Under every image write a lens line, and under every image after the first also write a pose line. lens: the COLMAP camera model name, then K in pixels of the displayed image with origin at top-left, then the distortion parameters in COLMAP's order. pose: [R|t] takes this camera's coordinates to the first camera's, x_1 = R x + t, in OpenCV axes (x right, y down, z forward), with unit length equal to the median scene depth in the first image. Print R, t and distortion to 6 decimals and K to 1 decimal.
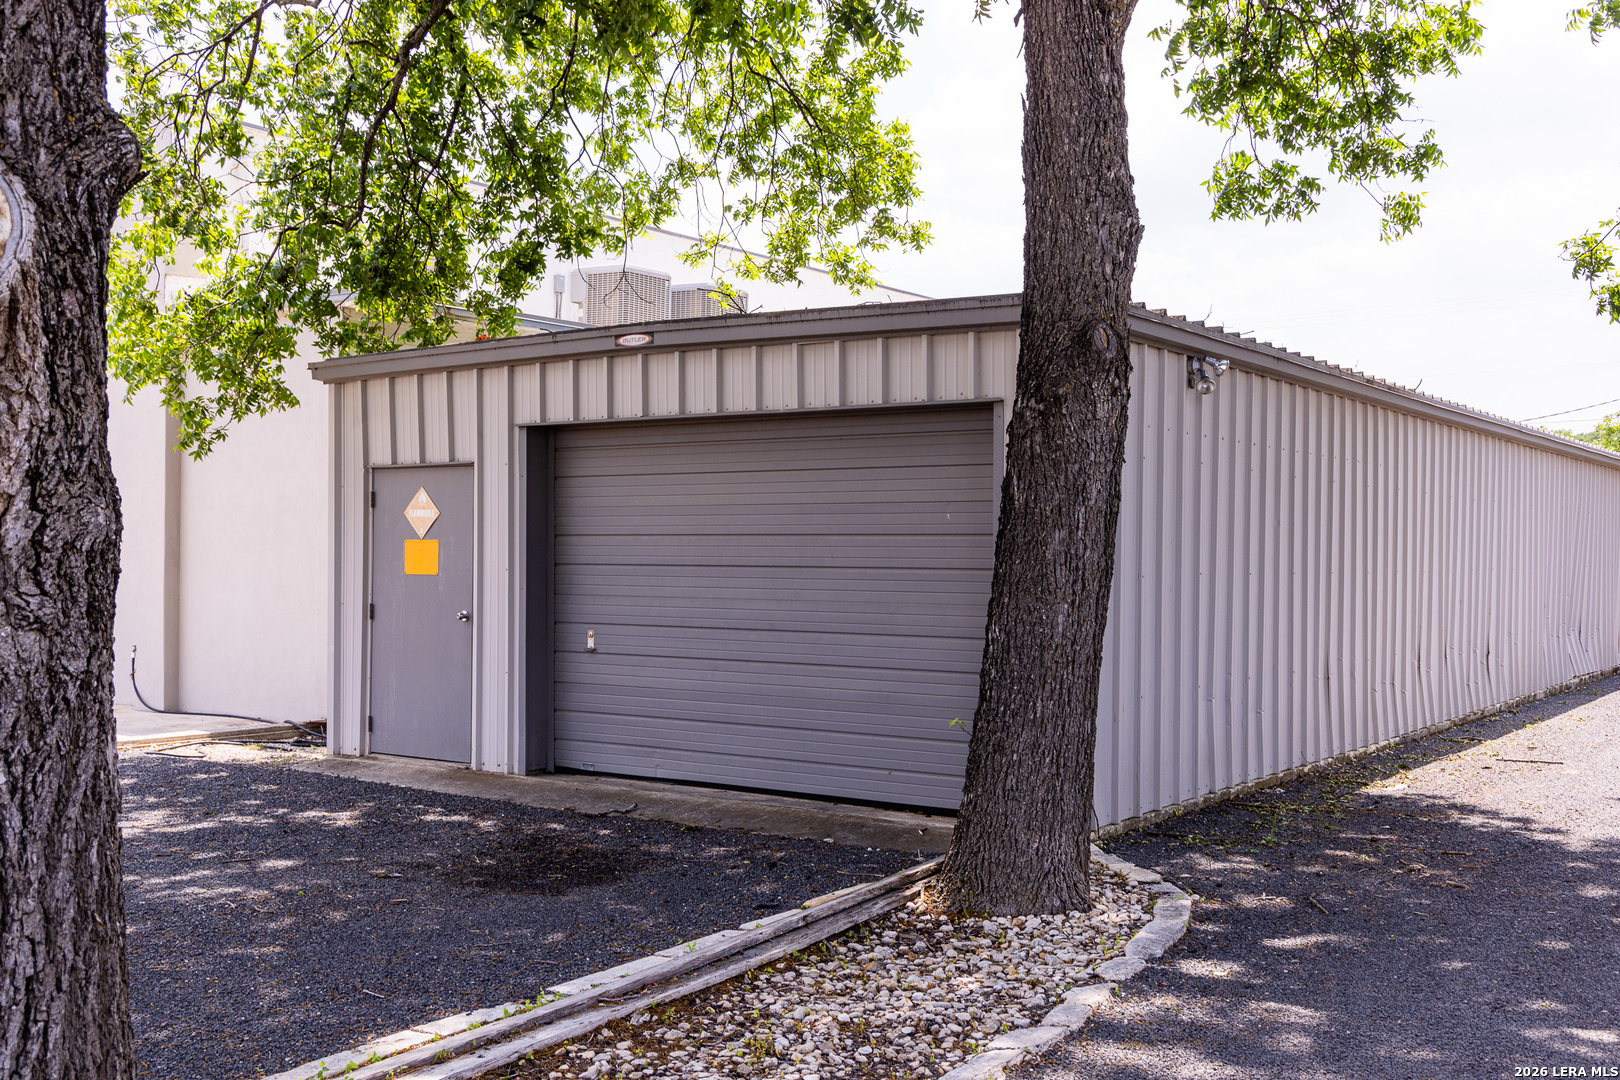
lens RADIAL K [[1584.7, 0, 810.0], [0, 1584.7, 540.0], [0, 0, 1]] dist [-0.000084, 0.002433]
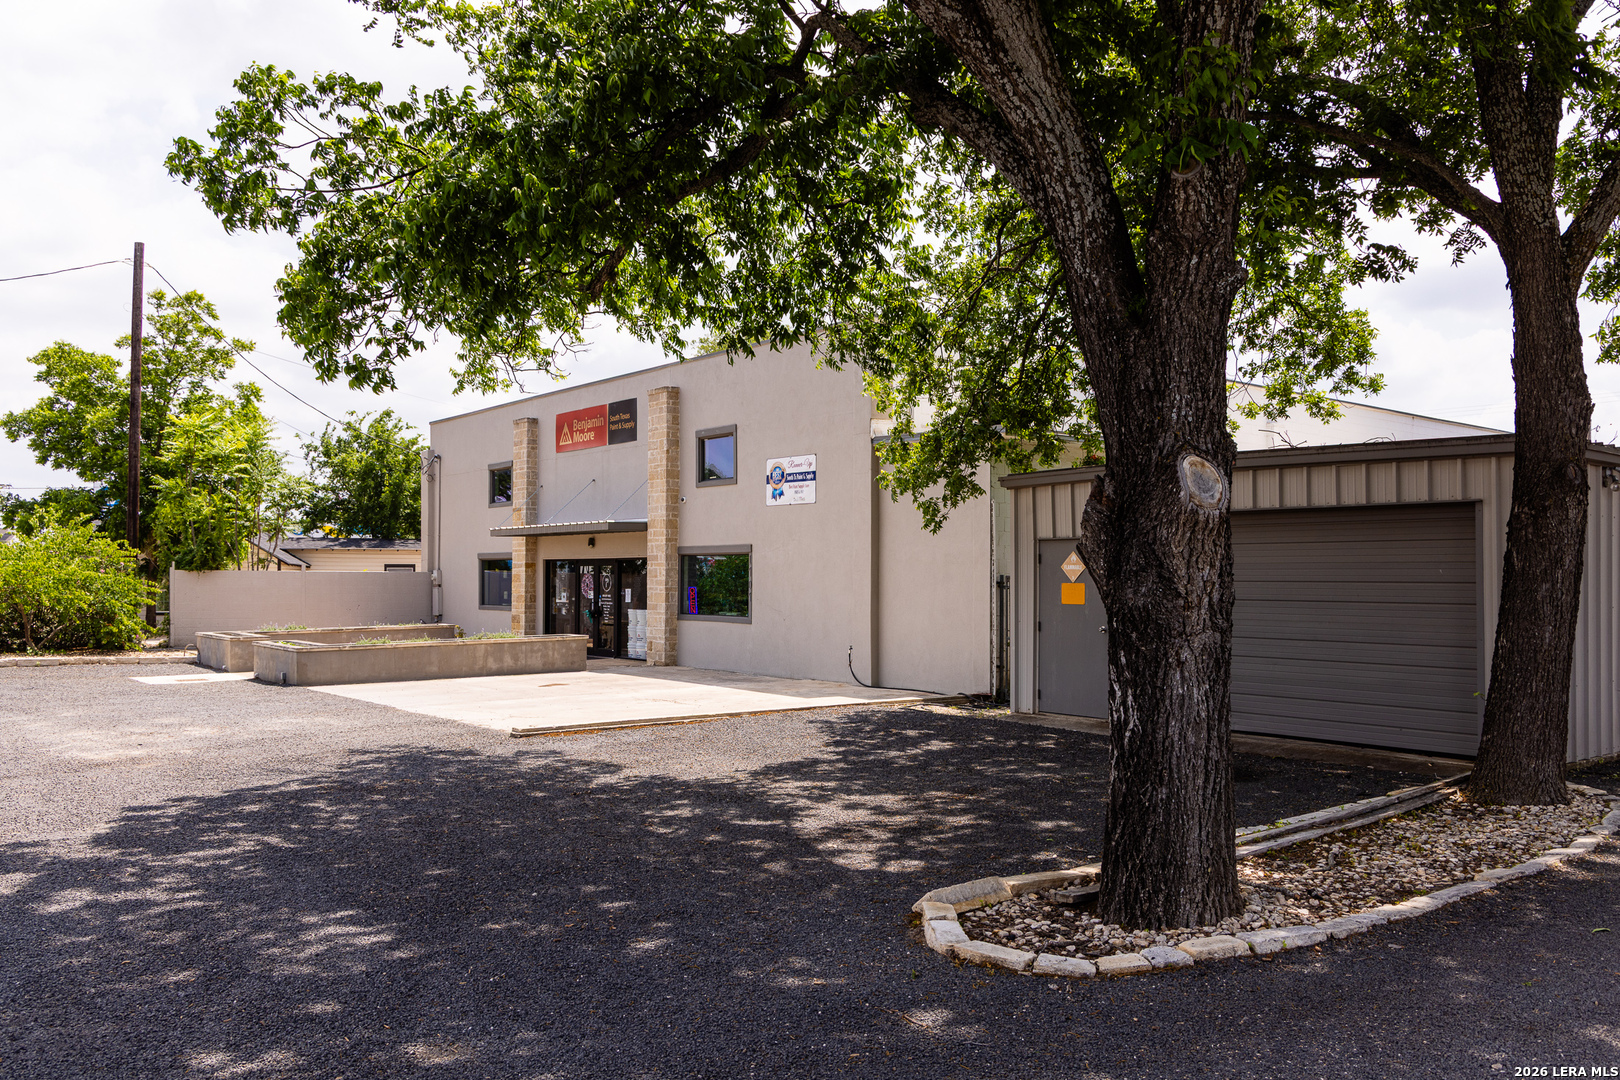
lens RADIAL K [[1249.7, 0, 810.0], [0, 1249.7, 540.0], [0, 0, 1]] dist [-0.014086, -0.000270]
pose [[0.966324, -0.000699, -0.257326, -0.171193], [-0.007203, 0.999531, -0.029763, -0.004638], [0.257226, 0.030615, 0.965866, -0.328794]]
